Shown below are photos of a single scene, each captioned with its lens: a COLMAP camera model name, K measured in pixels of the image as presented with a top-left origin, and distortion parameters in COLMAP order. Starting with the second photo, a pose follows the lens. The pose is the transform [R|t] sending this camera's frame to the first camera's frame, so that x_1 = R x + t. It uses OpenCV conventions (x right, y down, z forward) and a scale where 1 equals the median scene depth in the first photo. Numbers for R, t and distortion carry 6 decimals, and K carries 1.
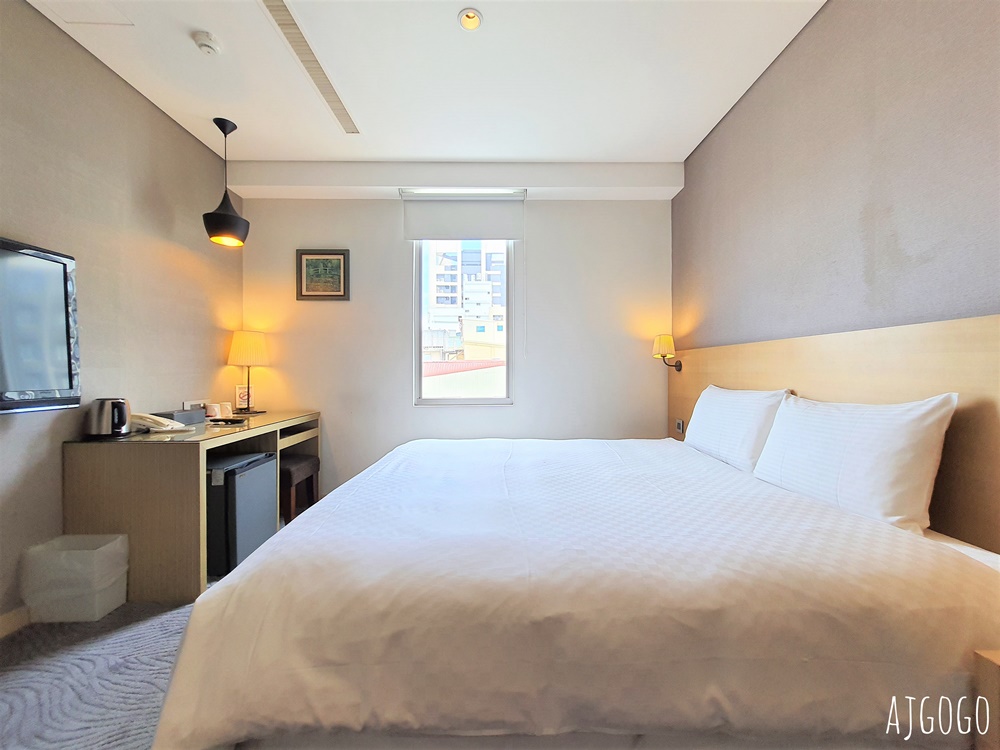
lens RADIAL K [[393.7, 0, 502.5], [0, 393.7, 374.4], [0, 0, 1]] dist [0.001355, -0.000752]
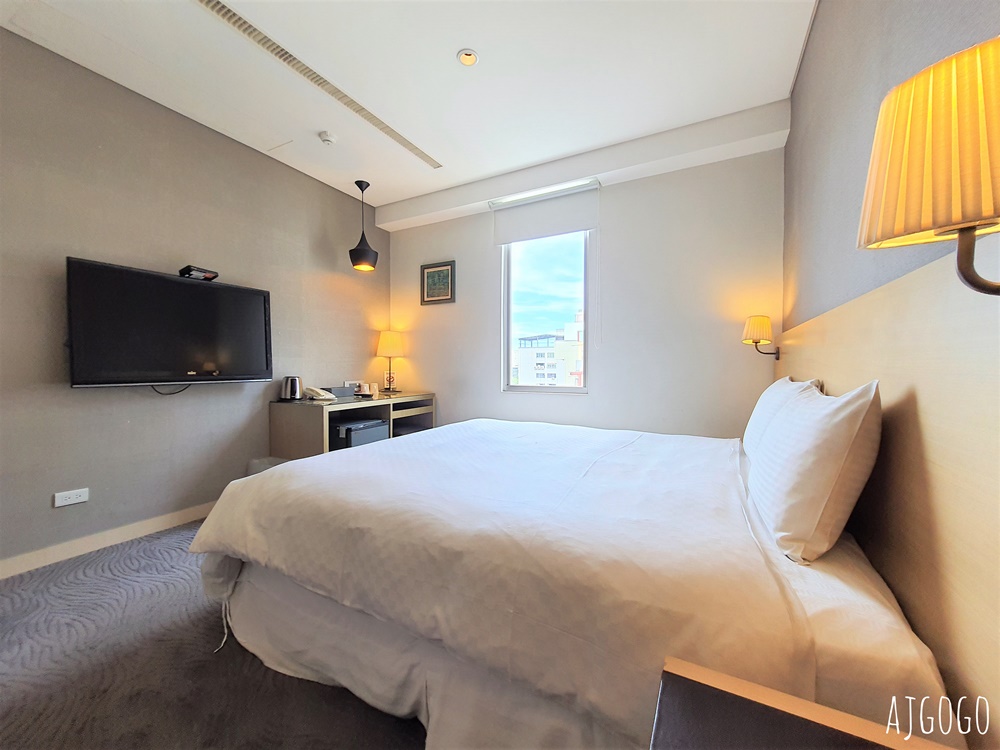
lens RADIAL K [[393.7, 0, 496.9], [0, 393.7, 374.0], [0, 0, 1]] dist [0.001355, -0.000752]
pose [[0.870829, 0.014795, -0.491364, 0.553391], [-0.007359, 0.999827, 0.017064, 0.018258], [0.491531, -0.011243, 0.870787, 0.012203]]
